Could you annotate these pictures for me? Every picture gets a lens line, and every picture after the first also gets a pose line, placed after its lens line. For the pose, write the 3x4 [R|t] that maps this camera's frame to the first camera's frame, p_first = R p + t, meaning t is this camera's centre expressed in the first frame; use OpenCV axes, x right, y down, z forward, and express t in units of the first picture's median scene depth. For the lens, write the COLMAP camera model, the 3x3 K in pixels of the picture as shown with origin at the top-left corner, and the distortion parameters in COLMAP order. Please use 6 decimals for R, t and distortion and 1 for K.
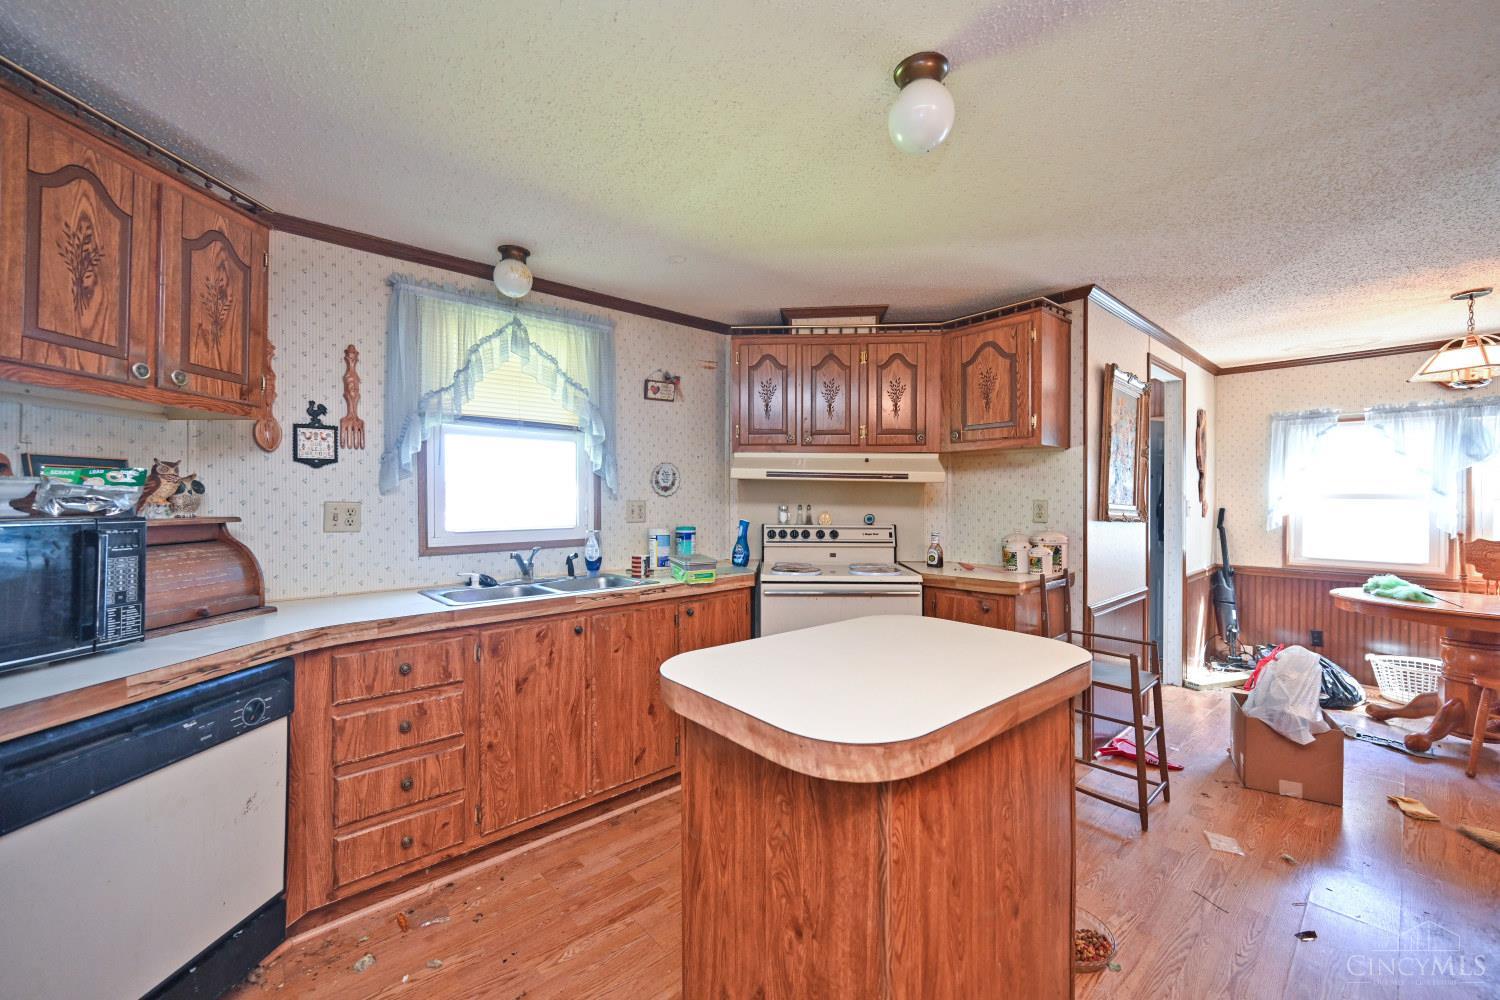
lens RADIAL K [[592.9, 0, 746.8], [0, 592.9, 500.5], [0, 0, 1]] dist [-0.000819, -0.000037]
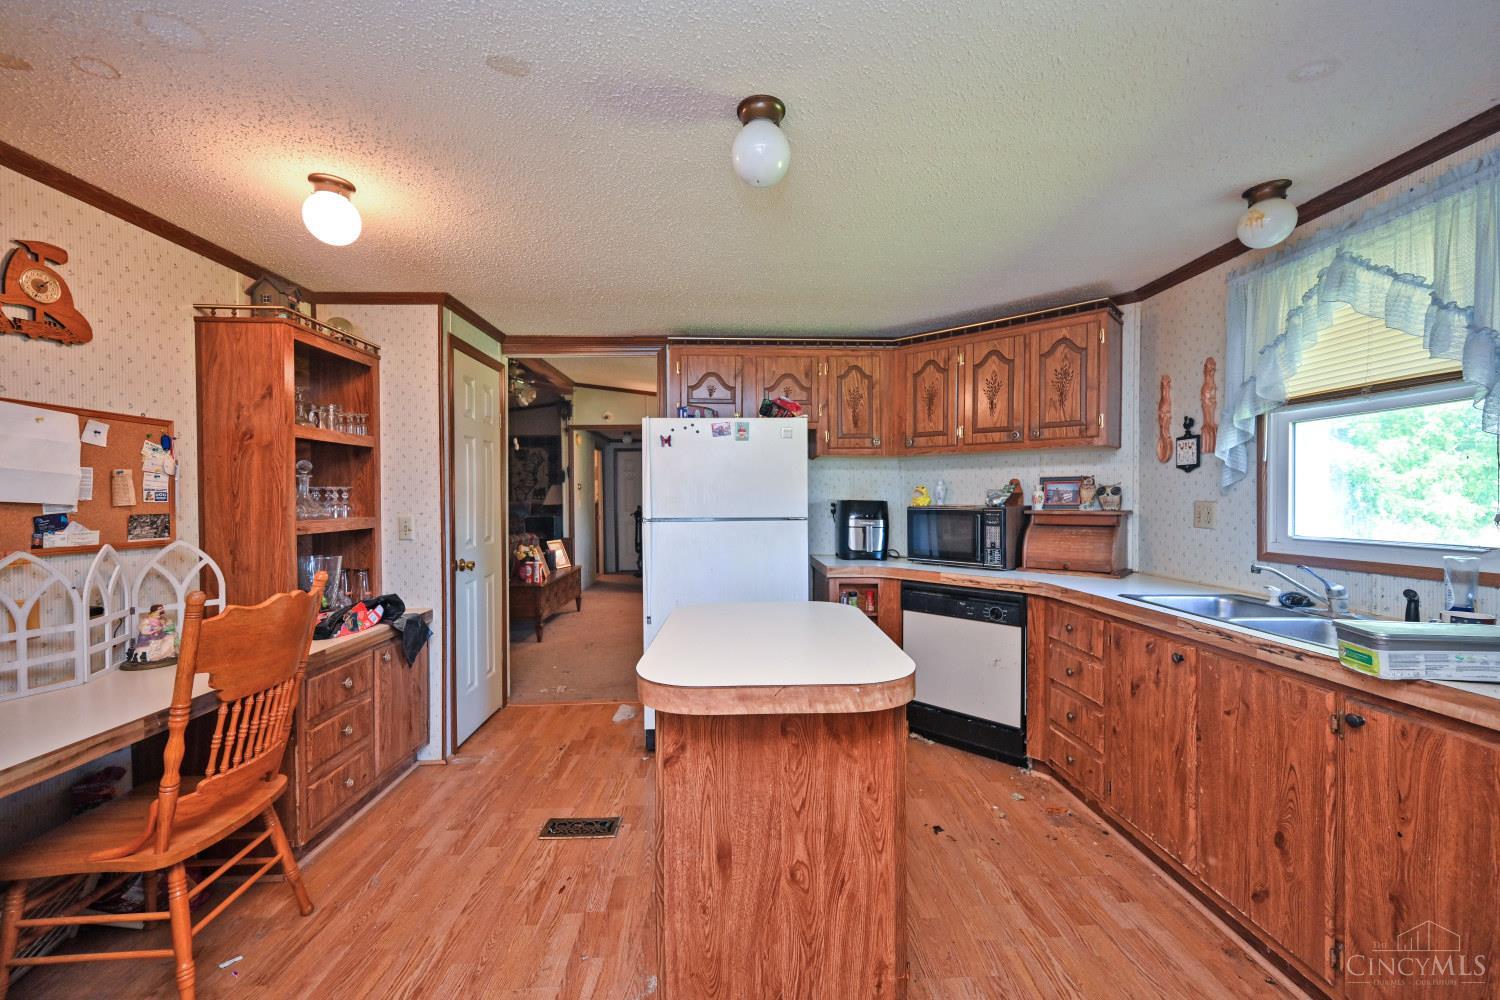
lens RADIAL K [[585.0, 0, 751.4], [0, 585.0, 505.4], [0, 0, 1]] dist [-0.000981, -0.000147]
pose [[-0.633223, 0.014441, -0.773835, 0.642880], [0.004360, 0.999877, 0.015091, -0.009270], [0.773957, 0.006182, -0.633207, 0.937027]]
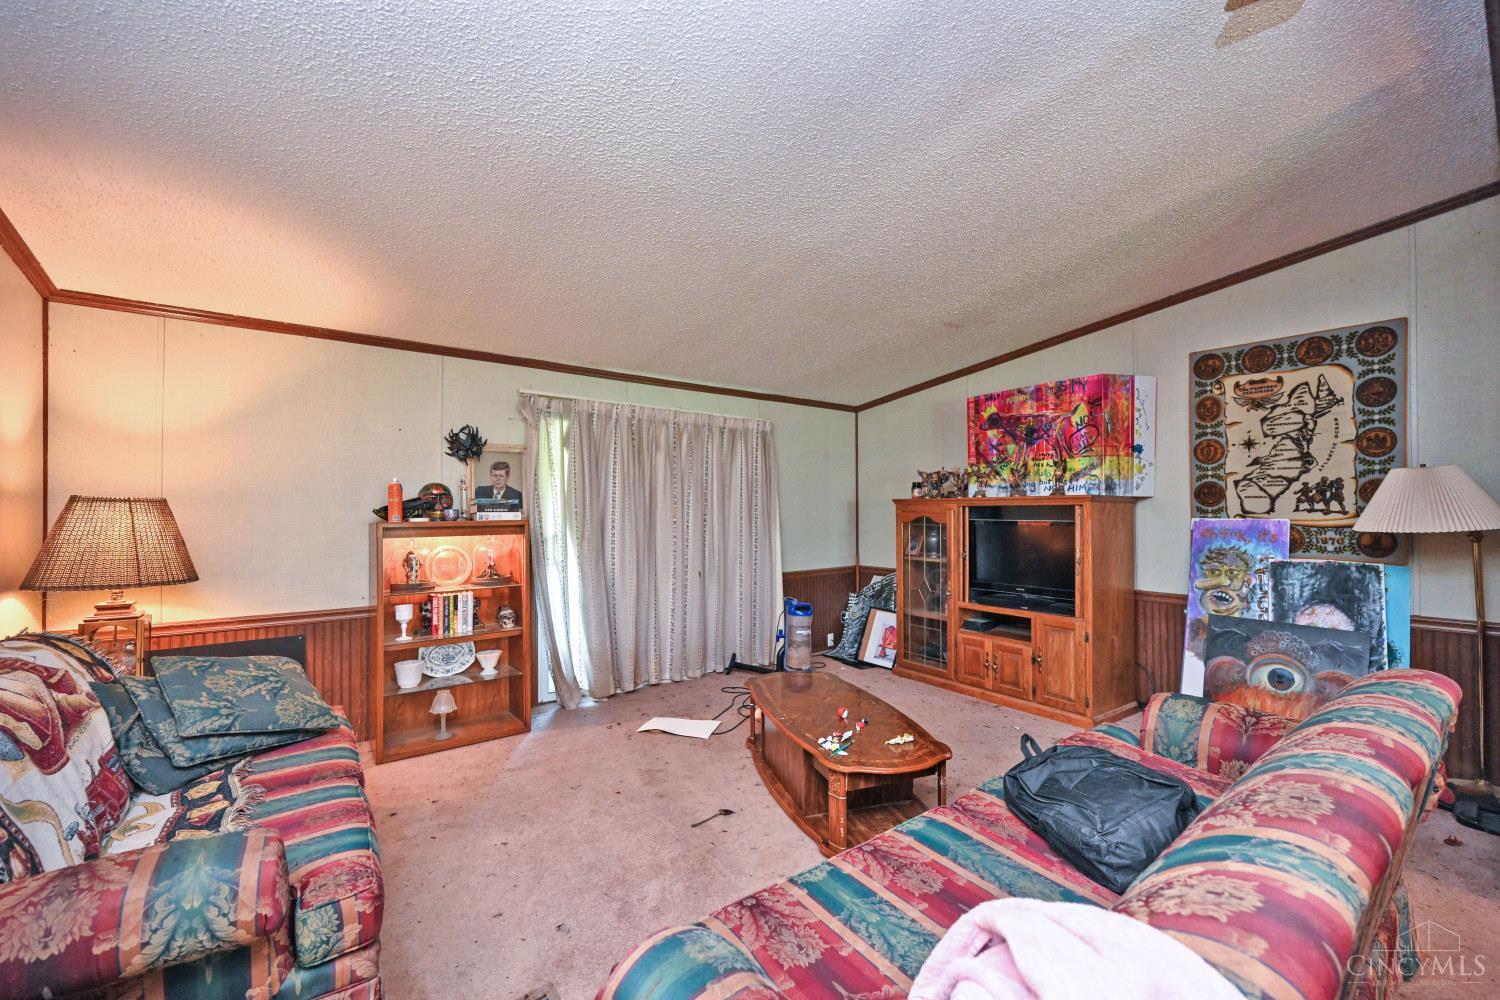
lens RADIAL K [[604.3, 0, 752.4], [0, 604.3, 501.5], [0, 0, 1]] dist [-0.001037, -0.000434]
pose [[-0.997530, -0.001708, 0.070227, -0.201092], [-0.001847, 0.999996, -0.001922, -0.016902], [-0.070224, -0.002047, -0.997529, -1.010458]]
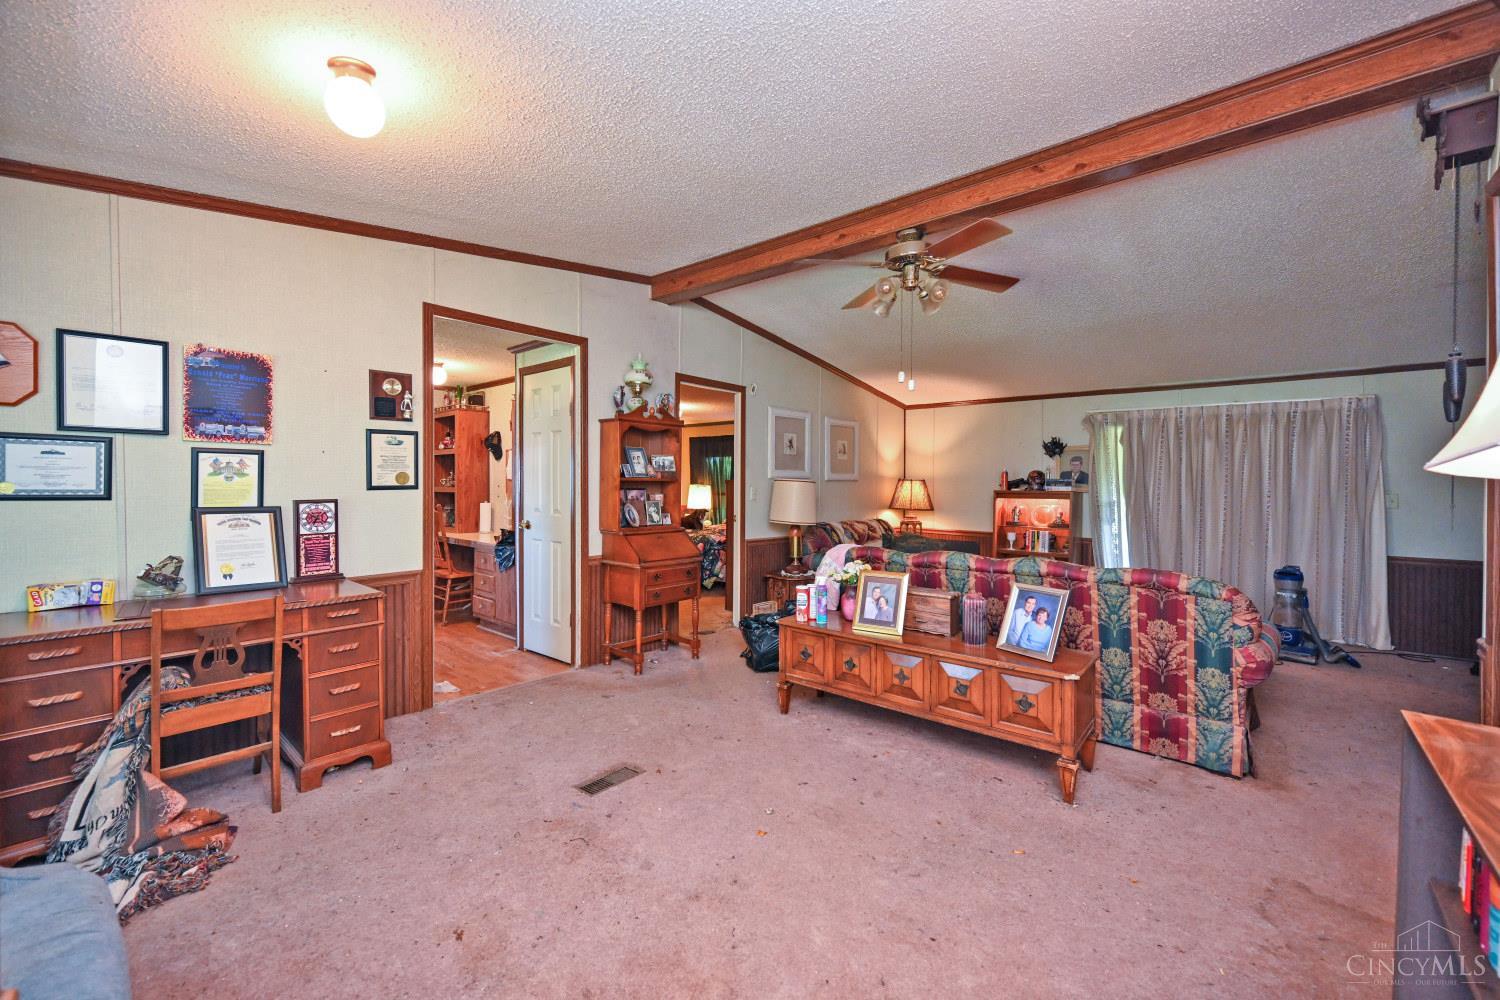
lens RADIAL K [[603.6, 0, 741.3], [0, 603.6, 488.4], [0, 0, 1]] dist [0.000317, -0.000016]
pose [[-0.132263, -0.010071, 0.991163, -1.868785], [-0.006440, 0.999936, 0.009301, 0.001144], [-0.991194, -0.005153, -0.132319, -0.751729]]
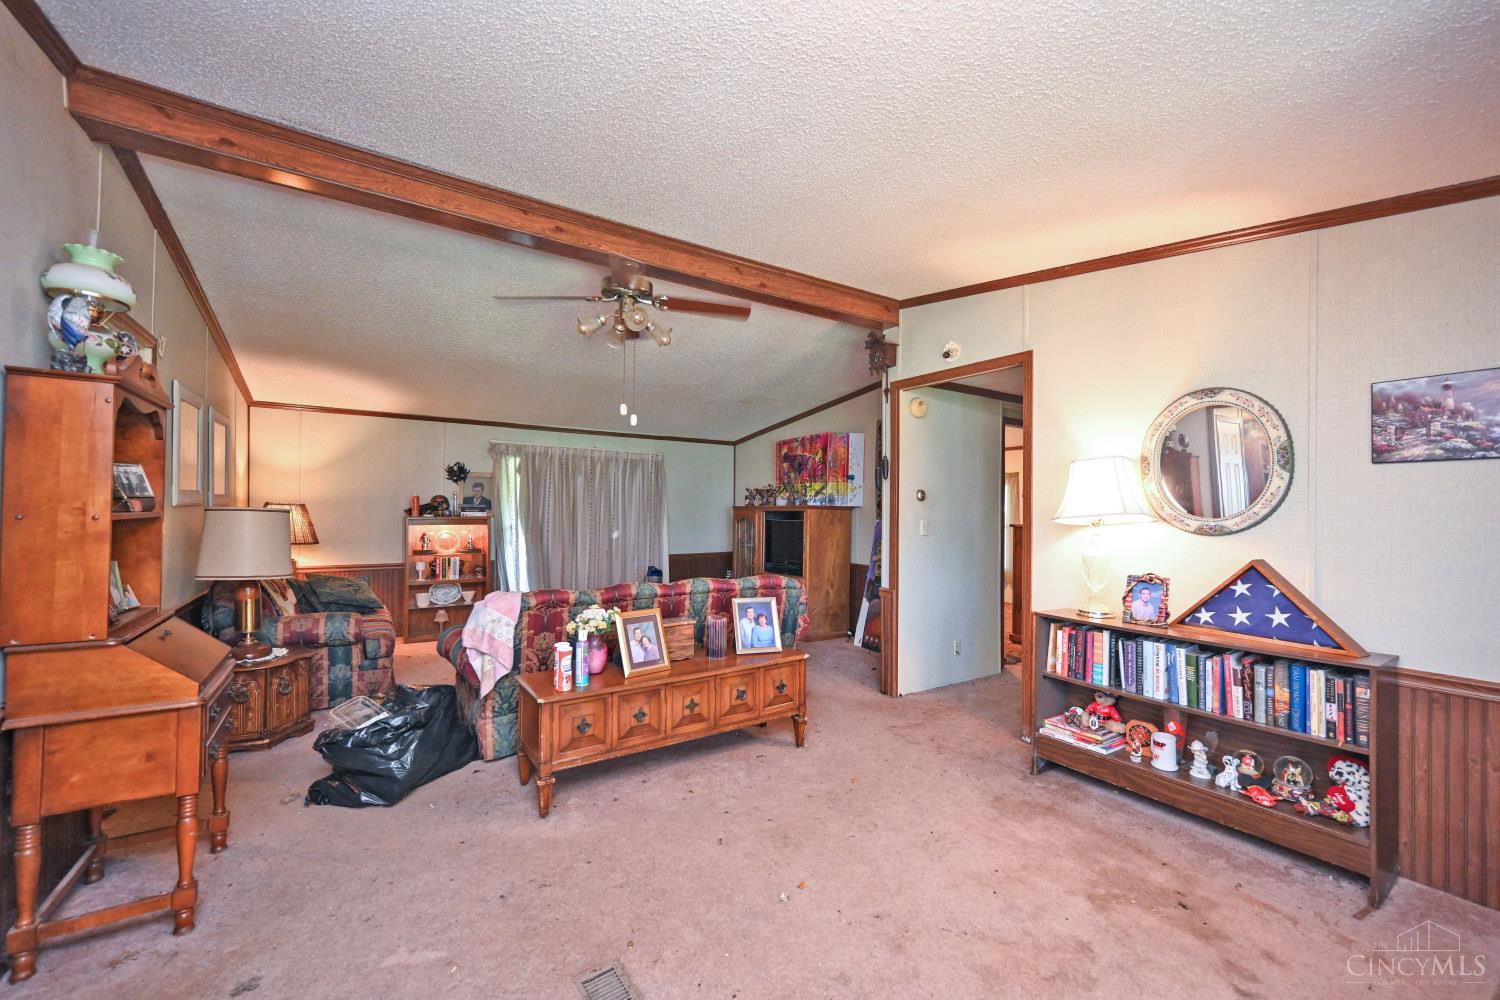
lens RADIAL K [[597.0, 0, 750.5], [0, 597.0, 507.0], [0, 0, 1]] dist [-0.001856, 0.000147]
pose [[-0.990373, -0.011274, 0.137963, -1.031219], [-0.011287, 0.999936, 0.000692, -0.029287], [-0.137962, -0.000872, -0.990437, -0.035324]]
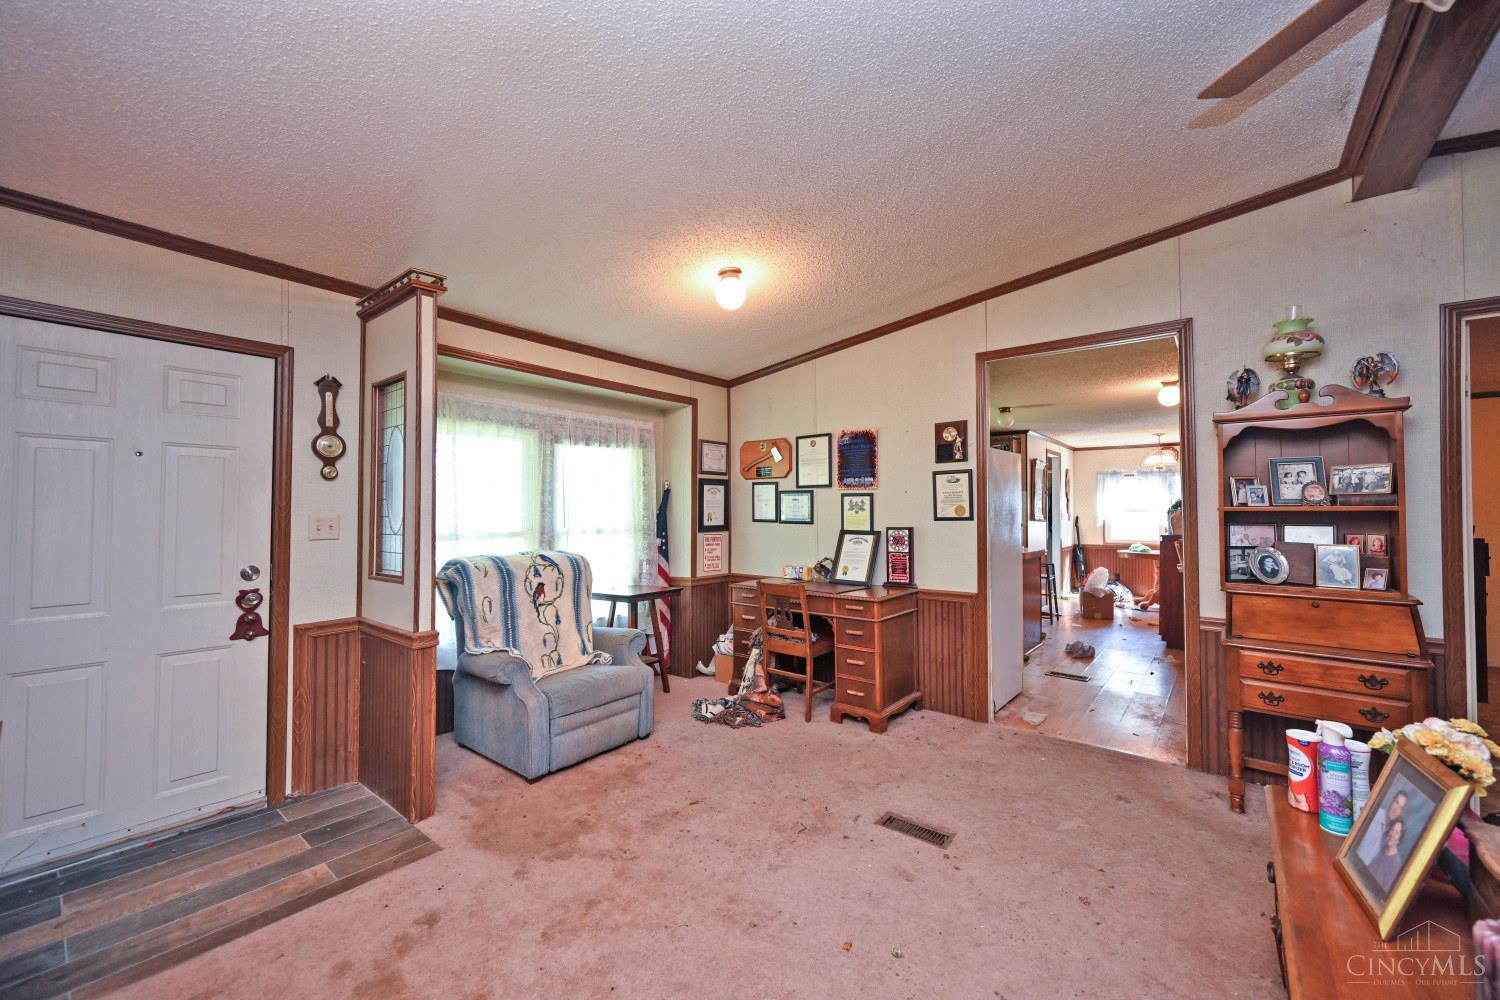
lens RADIAL K [[590.6, 0, 748.5], [0, 590.6, 498.8], [0, 0, 1]] dist [-0.000892, -0.000063]
pose [[0.987393, 0.004378, 0.158227, -1.224021], [-0.000752, 0.999736, -0.022969, 0.000482], [-0.158286, 0.022561, 0.987136, -1.593222]]
